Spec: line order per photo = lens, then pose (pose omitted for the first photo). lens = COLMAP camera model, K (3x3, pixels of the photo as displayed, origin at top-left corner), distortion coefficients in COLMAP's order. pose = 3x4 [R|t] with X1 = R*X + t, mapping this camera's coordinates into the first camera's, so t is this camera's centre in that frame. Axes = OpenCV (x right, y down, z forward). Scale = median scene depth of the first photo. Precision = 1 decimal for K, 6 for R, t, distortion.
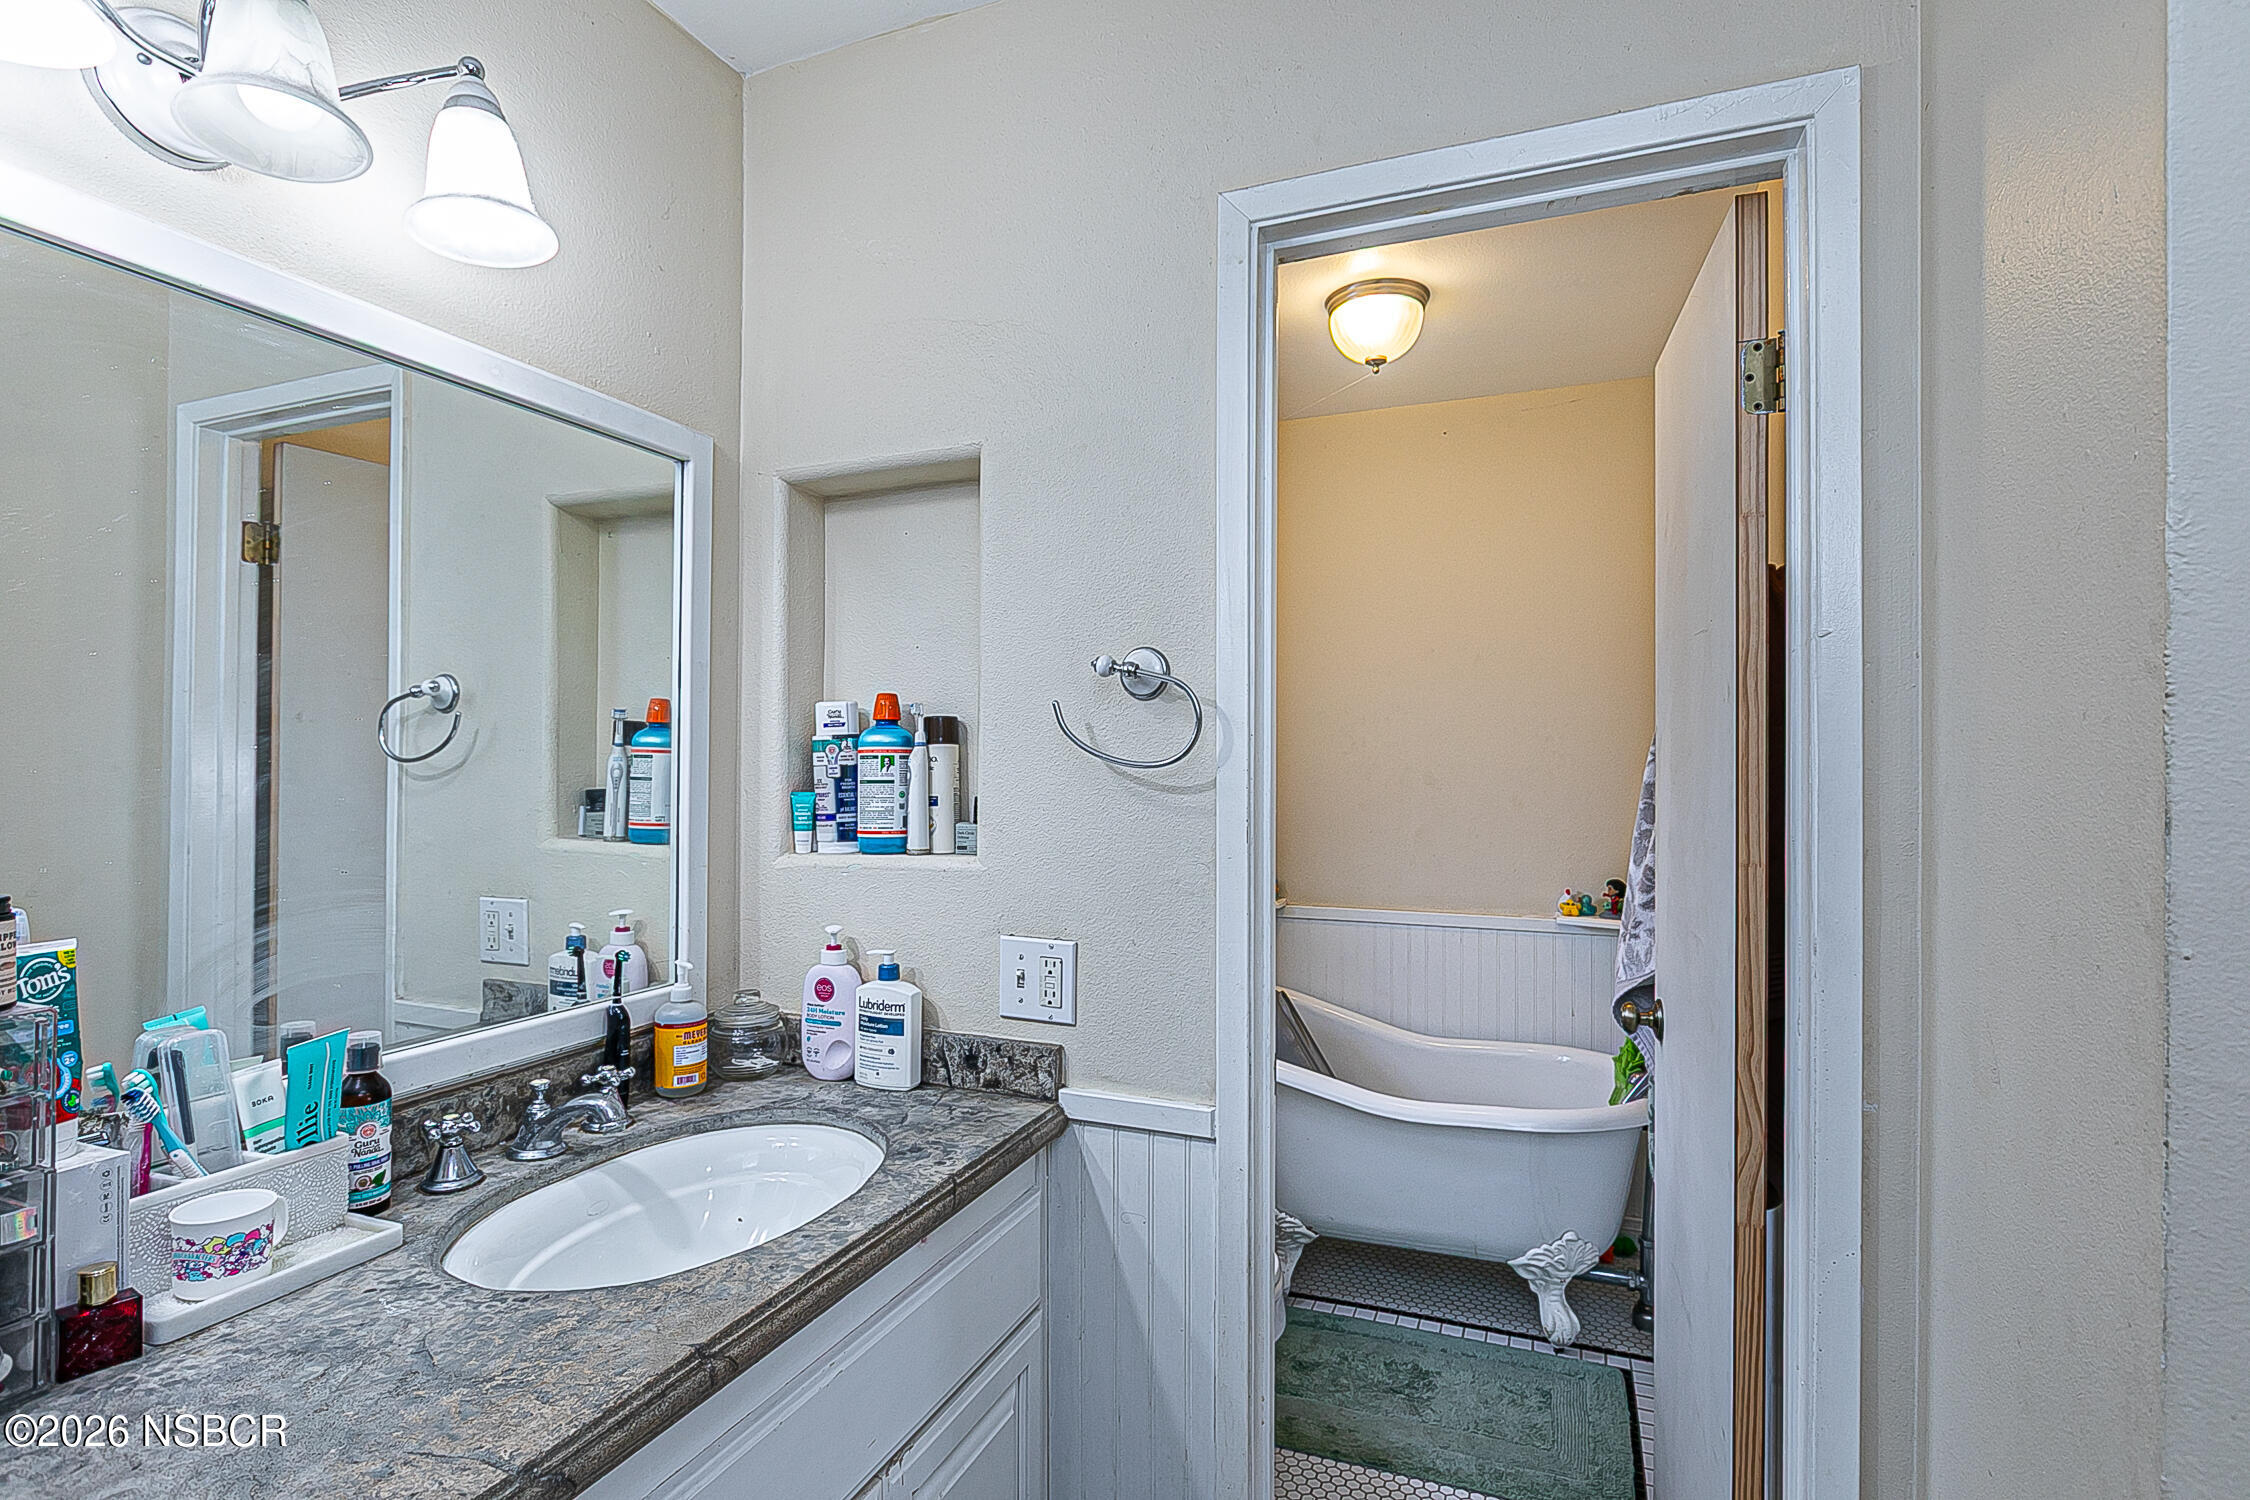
lens RADIAL K [[1098.8, 0, 1125.0], [0, 1098.8, 750.0], [0, 0, 1]] dist [-0.005968, -0.000243]
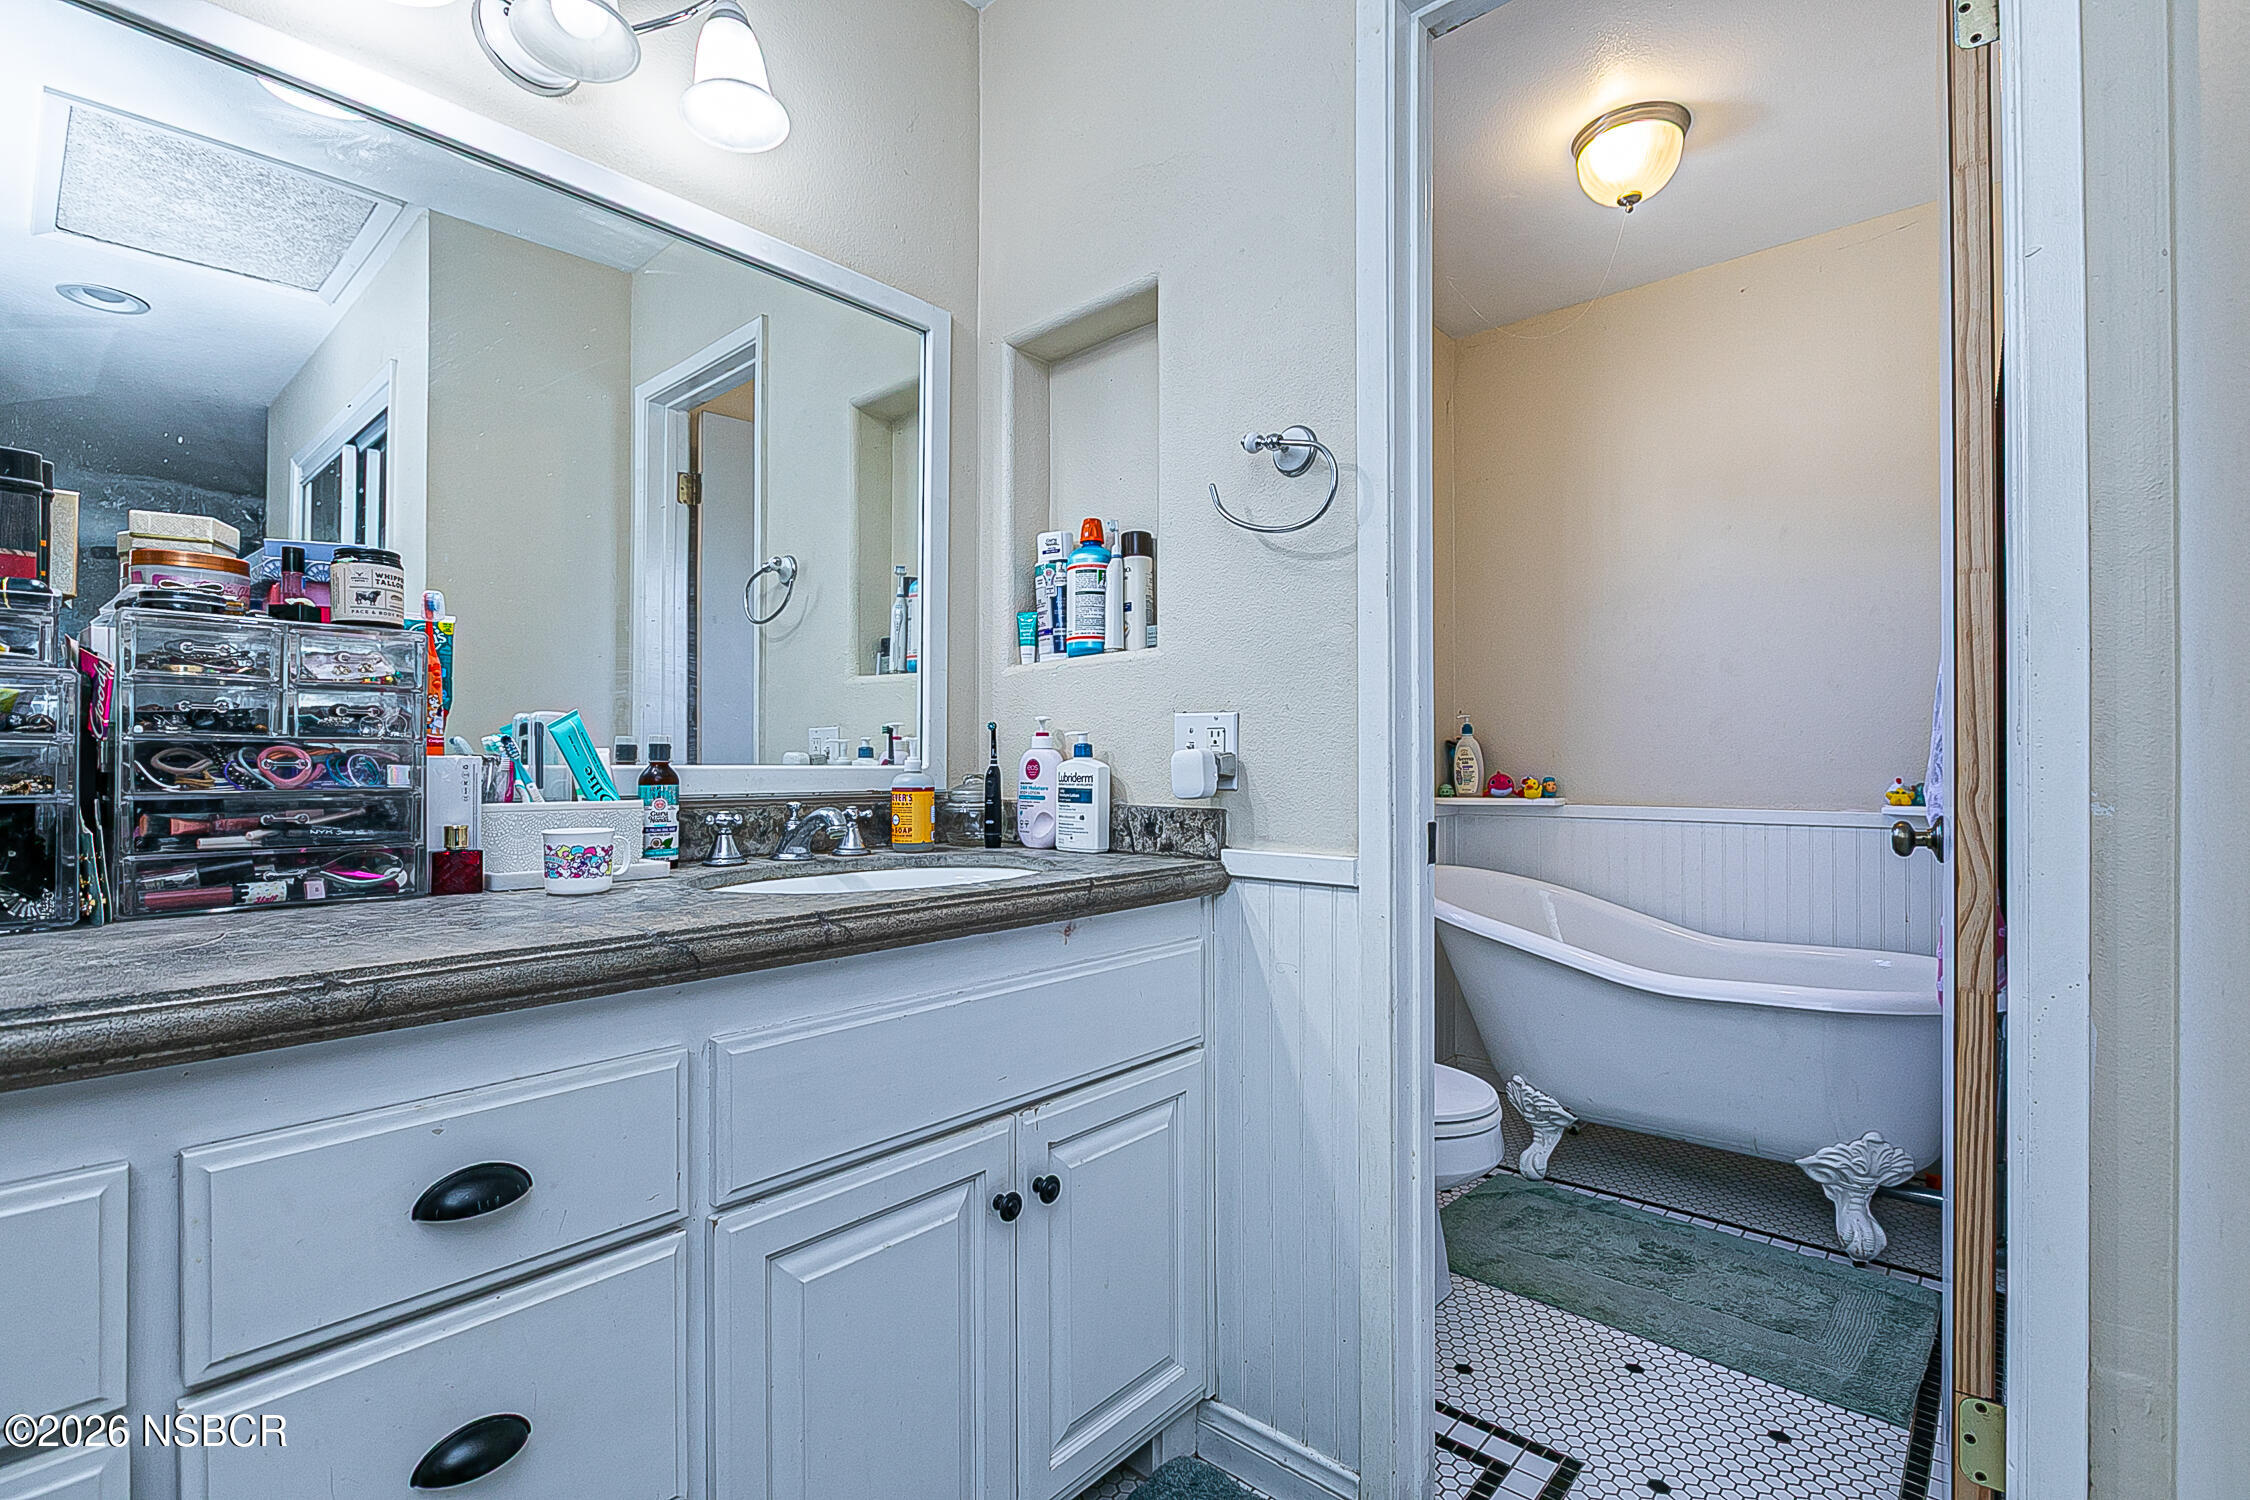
lens RADIAL K [[1029.6, 0, 1116.8], [0, 1029.6, 756.0], [0, 0, 1]] dist [-0.009231, -0.000245]
pose [[0.939416, -0.004410, -0.342752, 0.167777], [0.003715, 0.999989, -0.002683, 0.194923], [0.342760, 0.001247, 0.939422, 0.014727]]
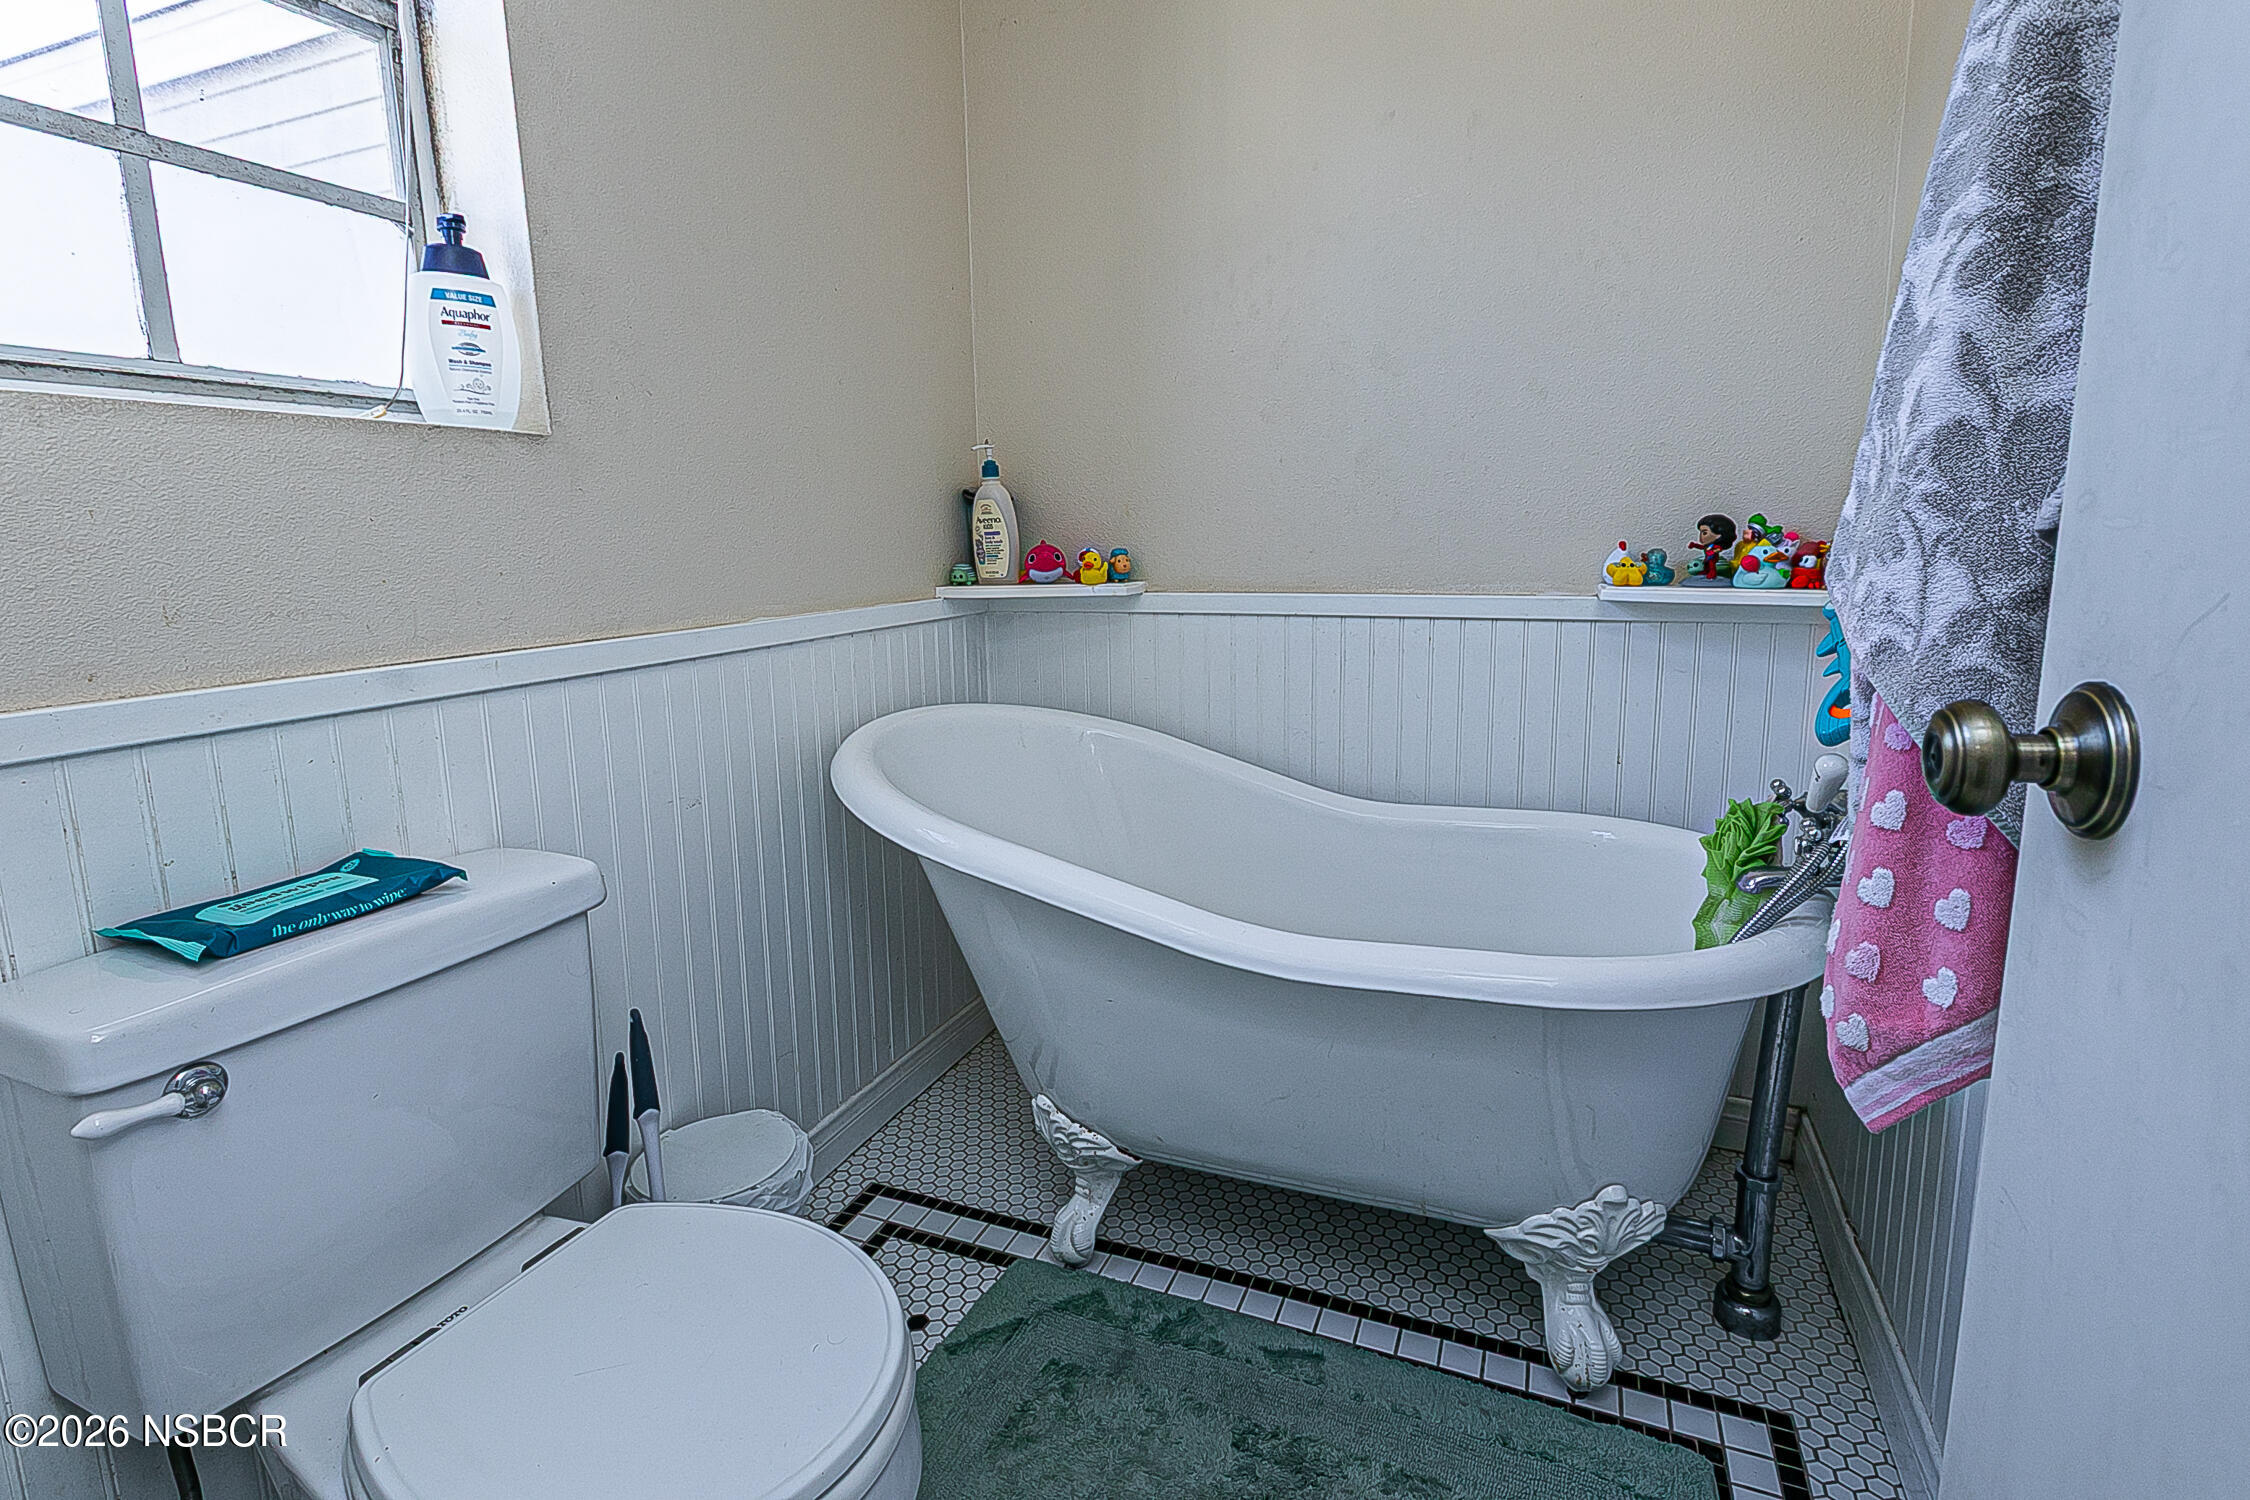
lens RADIAL K [[1056.8, 0, 1136.0], [0, 1056.8, 699.5], [0, 0, 1]] dist [-0.001410, -0.000215]
pose [[0.999834, -0.015838, -0.008974, 0.286895], [0.017104, 0.986073, 0.165430, 0.202524], [0.006229, -0.165556, 0.986181, 0.818073]]
